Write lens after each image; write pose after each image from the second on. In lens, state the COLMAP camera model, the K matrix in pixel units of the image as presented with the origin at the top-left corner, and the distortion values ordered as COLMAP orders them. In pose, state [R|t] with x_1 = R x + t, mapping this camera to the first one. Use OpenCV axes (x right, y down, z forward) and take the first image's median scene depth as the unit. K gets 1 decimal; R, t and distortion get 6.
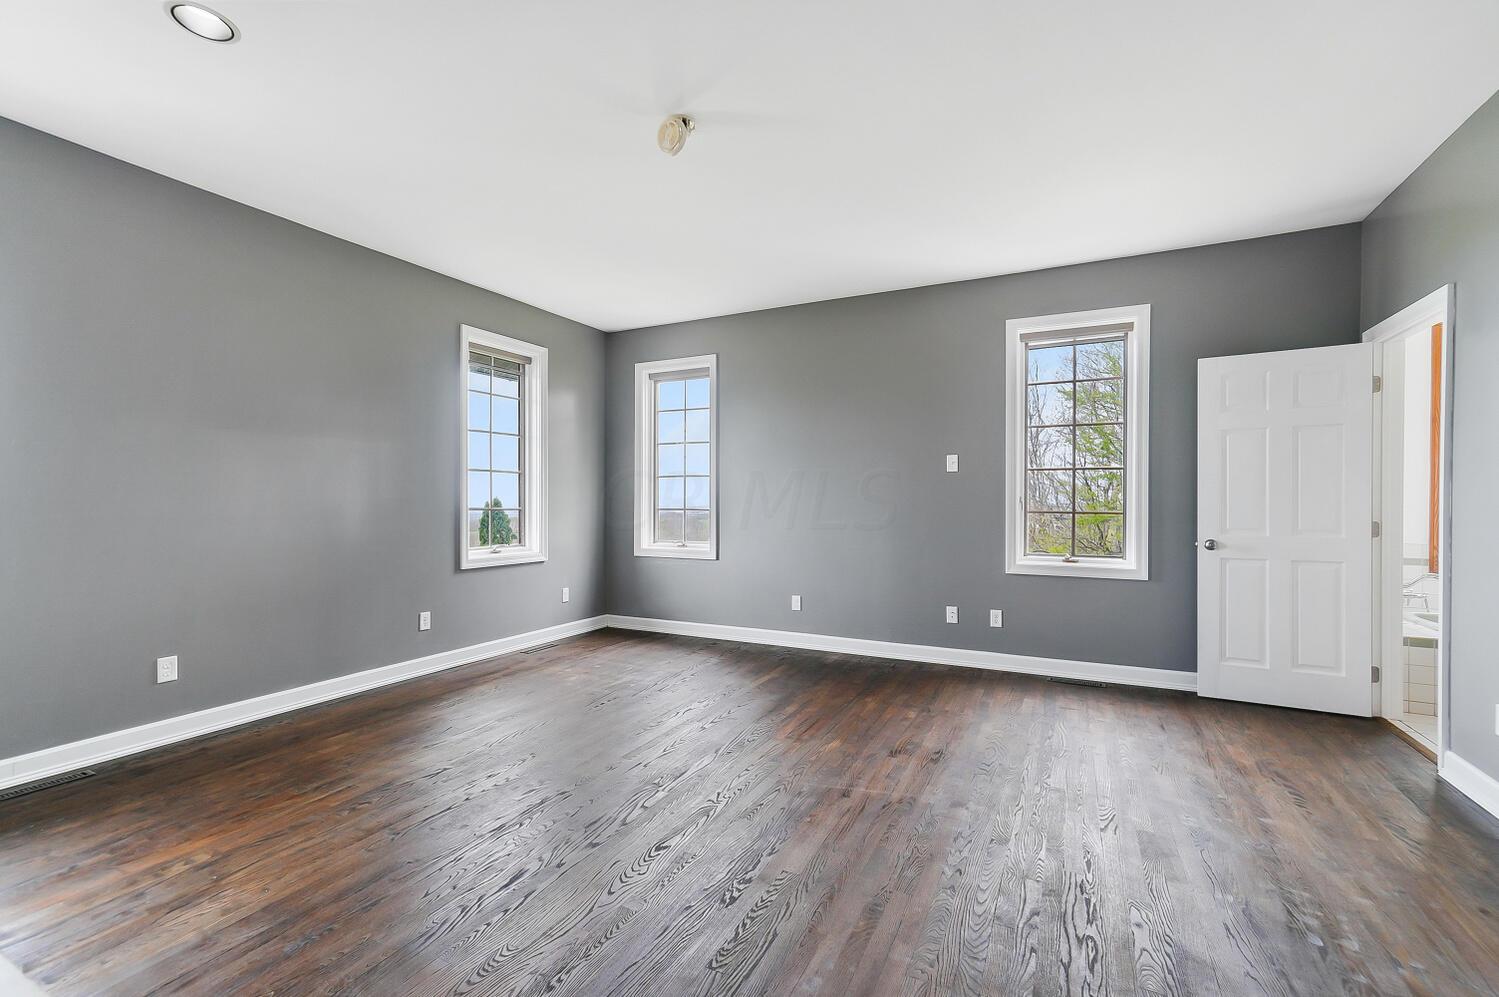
lens RADIAL K [[630.3, 0, 759.0], [0, 630.3, 510.4], [0, 0, 1]] dist [-0.001447, 0.000224]
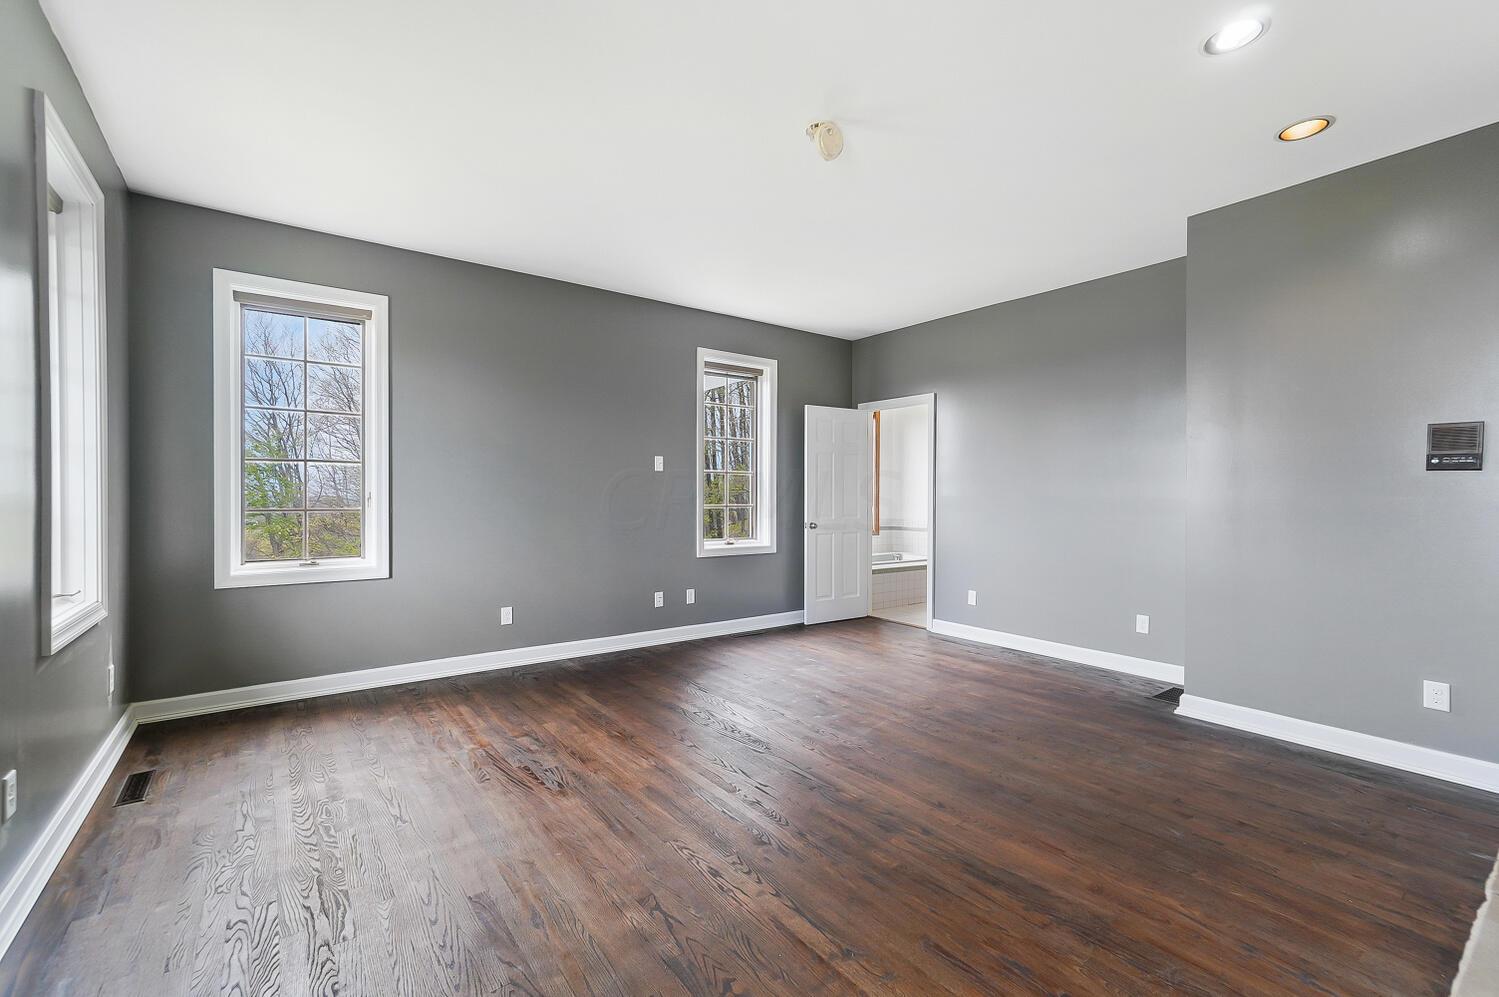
lens RADIAL K [[662.5, 0, 754.1], [0, 662.5, 507.8], [0, 0, 1]] dist [0.002330, 0.000288]
pose [[0.450609, -0.014823, 0.892598, -0.658653], [0.013185, 0.999864, 0.009948, -0.005997], [-0.892624, 0.007286, 0.450743, 0.319296]]
